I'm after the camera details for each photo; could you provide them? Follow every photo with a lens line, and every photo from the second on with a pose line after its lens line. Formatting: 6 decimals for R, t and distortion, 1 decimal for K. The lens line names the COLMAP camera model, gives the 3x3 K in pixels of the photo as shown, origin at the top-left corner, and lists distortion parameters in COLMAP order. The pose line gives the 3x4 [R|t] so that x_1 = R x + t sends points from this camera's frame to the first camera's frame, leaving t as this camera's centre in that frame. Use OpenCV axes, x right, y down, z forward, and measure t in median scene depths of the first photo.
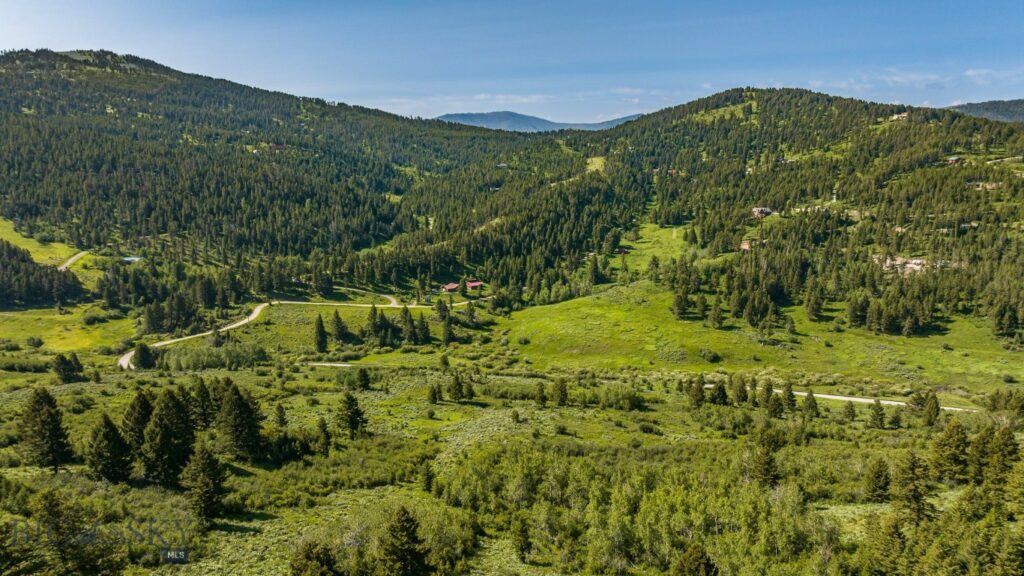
lens RADIAL K [[717.5, 0, 523.0], [0, 717.5, 284.7], [0, 0, 1]] dist [-0.037019, 0.034540]
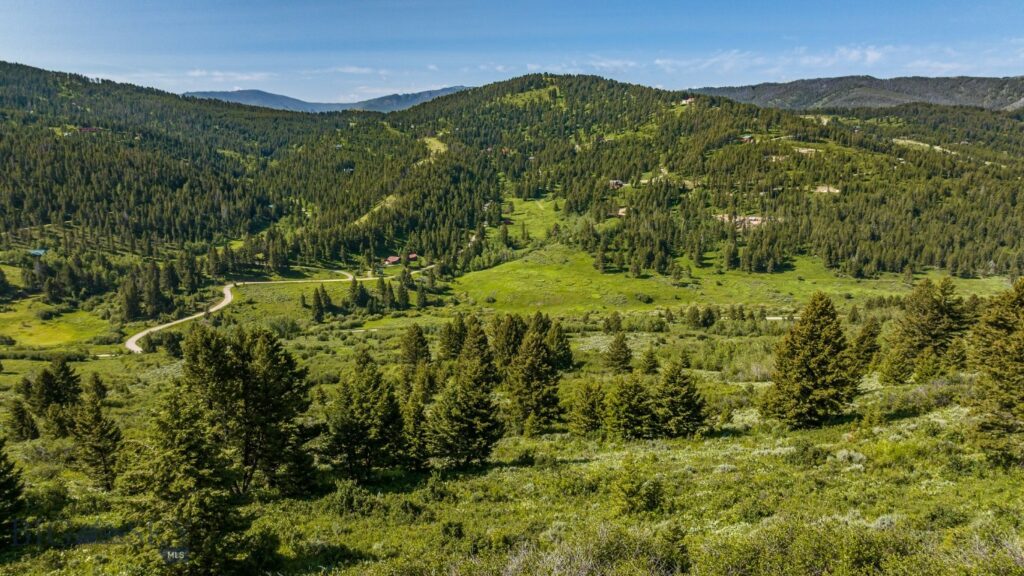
lens RADIAL K [[717.5, 0, 517.7], [0, 717.5, 283.6], [0, 0, 1]] dist [-0.037019, 0.034540]
pose [[0.943640, -0.071533, 0.323152, -0.279259], [0.063362, 0.997350, 0.035750, 0.012463], [-0.324853, -0.013260, 0.945672, -0.083370]]
